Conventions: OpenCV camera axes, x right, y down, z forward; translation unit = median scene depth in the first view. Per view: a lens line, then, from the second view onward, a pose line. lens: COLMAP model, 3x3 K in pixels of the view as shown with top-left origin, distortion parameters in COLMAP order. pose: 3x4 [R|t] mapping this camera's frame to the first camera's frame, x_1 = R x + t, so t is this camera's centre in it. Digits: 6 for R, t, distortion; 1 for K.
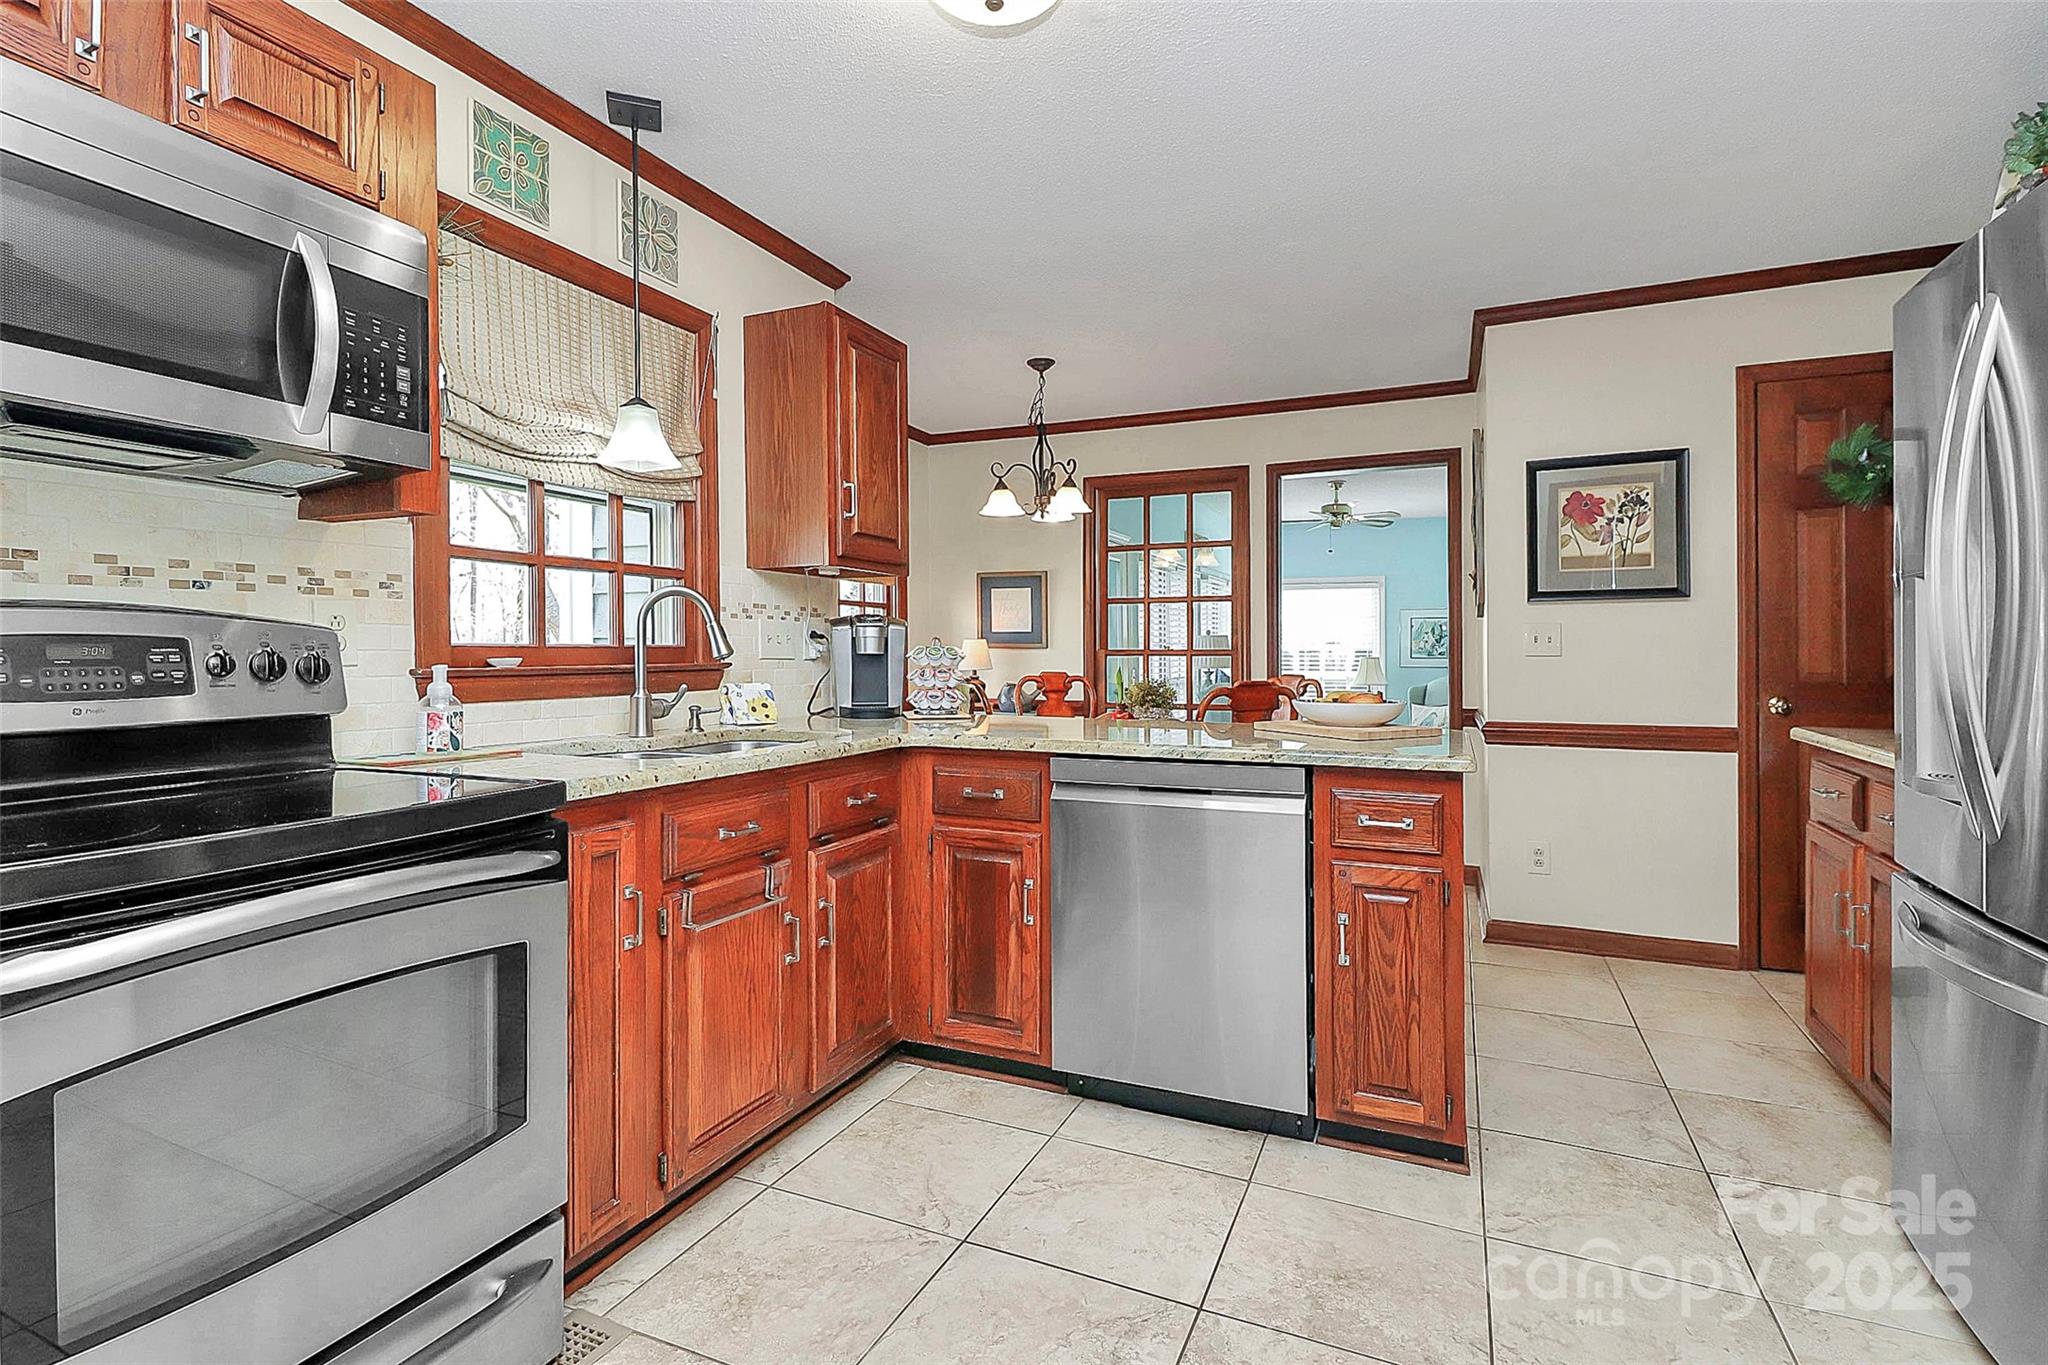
lens RADIAL K [[946.8, 0, 1020.7], [0, 946.8, 636.9], [0, 0, 1]] dist [-0.000275, -0.000164]
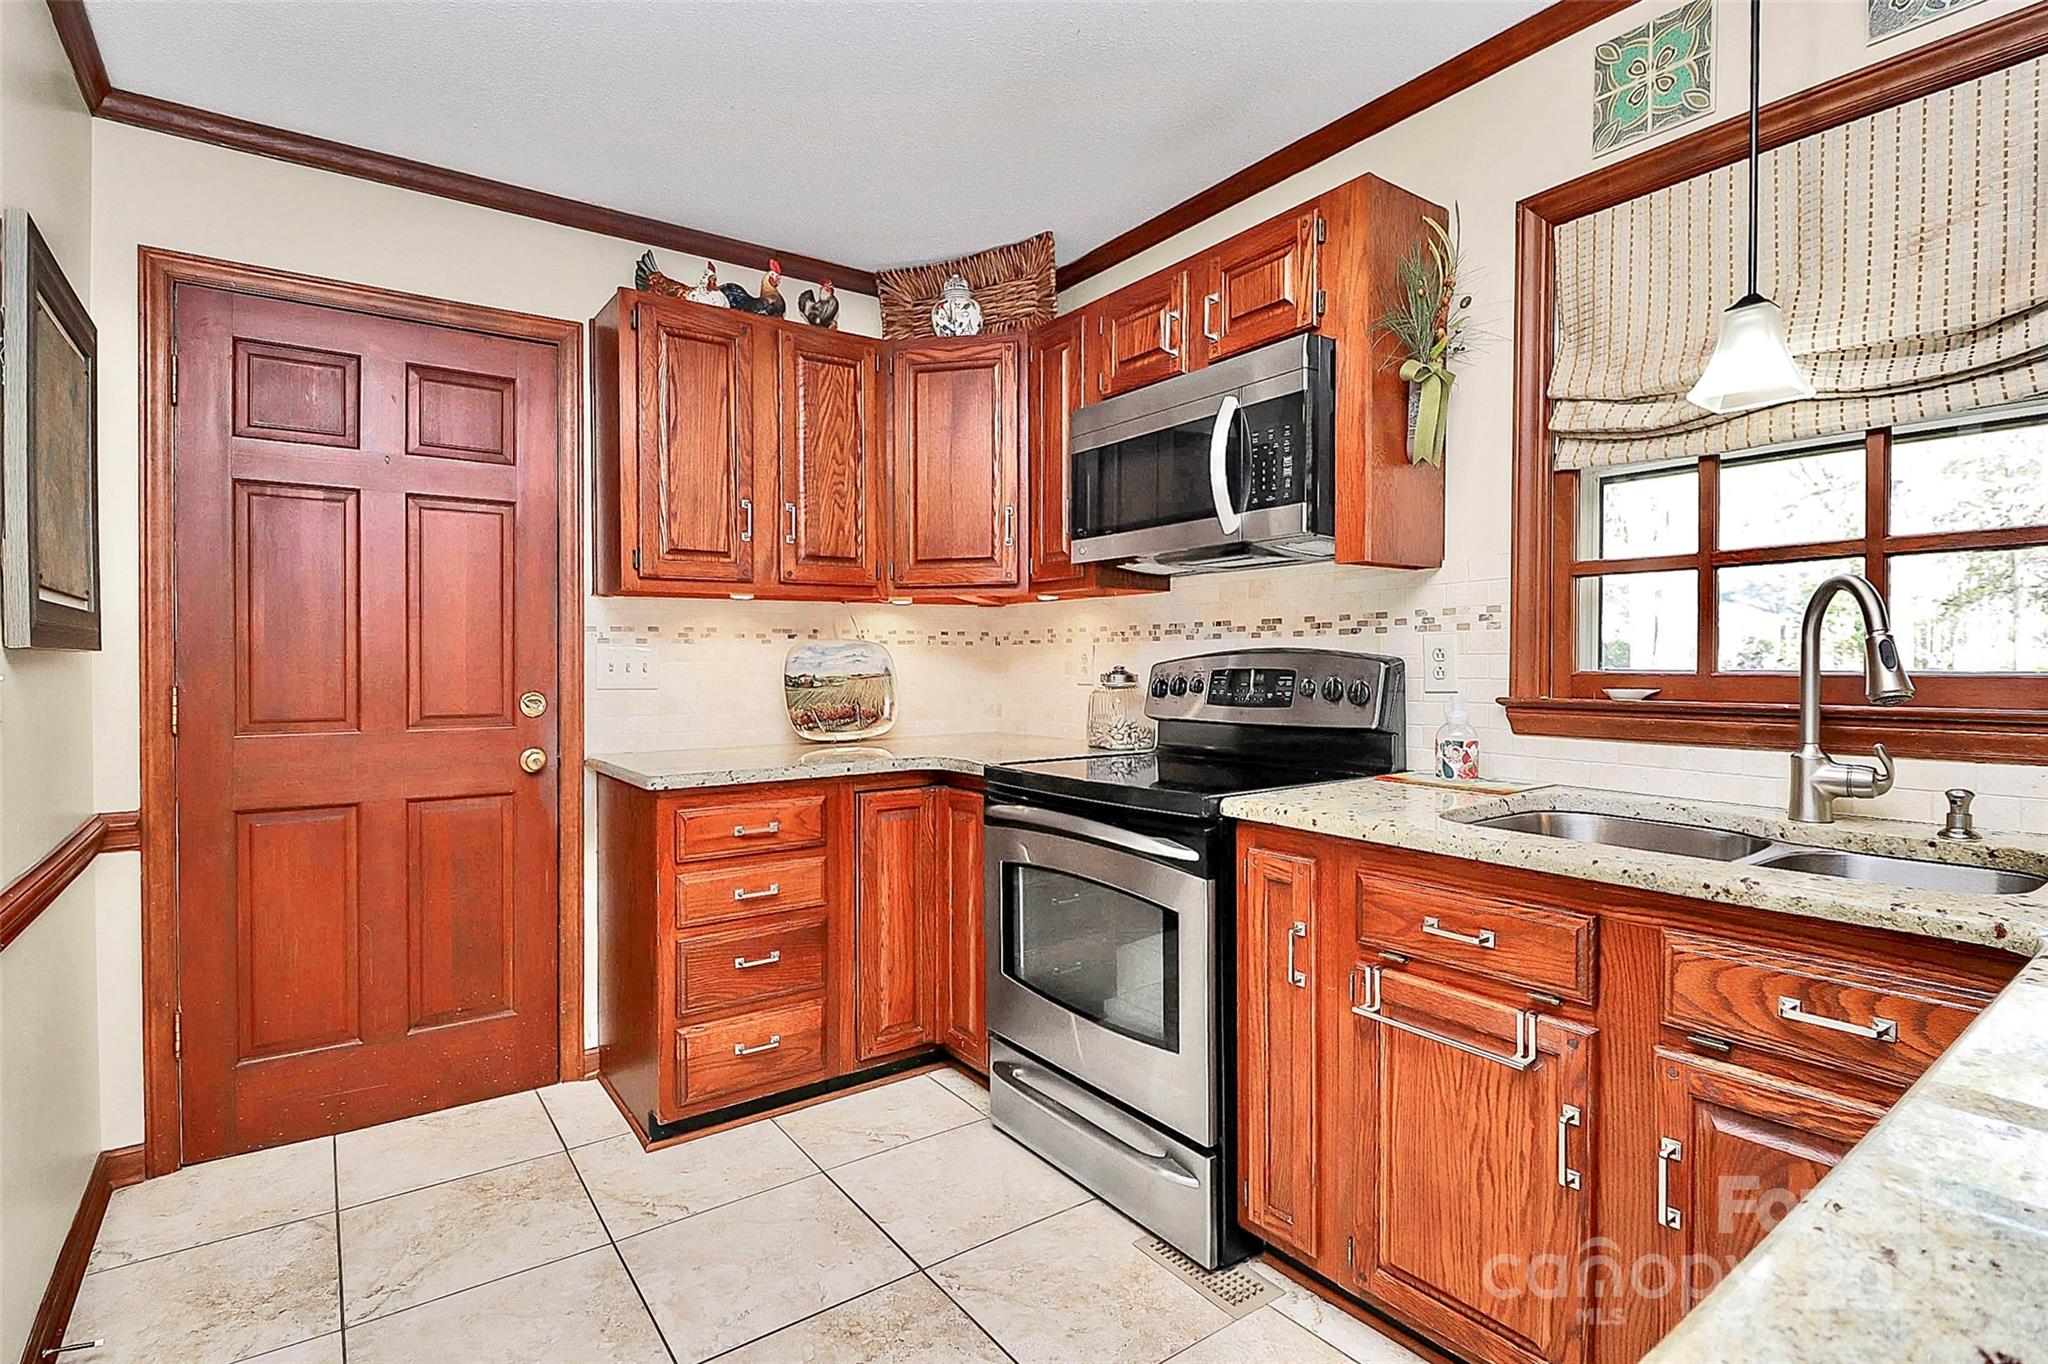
lens RADIAL K [[976.0, 0, 1024.0], [0, 976.0, 682.0], [0, 0, 1]] dist [-0.001873, -0.000707]
pose [[-0.511068, 0.023881, -0.859209, 0.571728], [0.024457, 0.999613, 0.013236, -0.009422], [0.859192, -0.014249, -0.511454, 1.196091]]
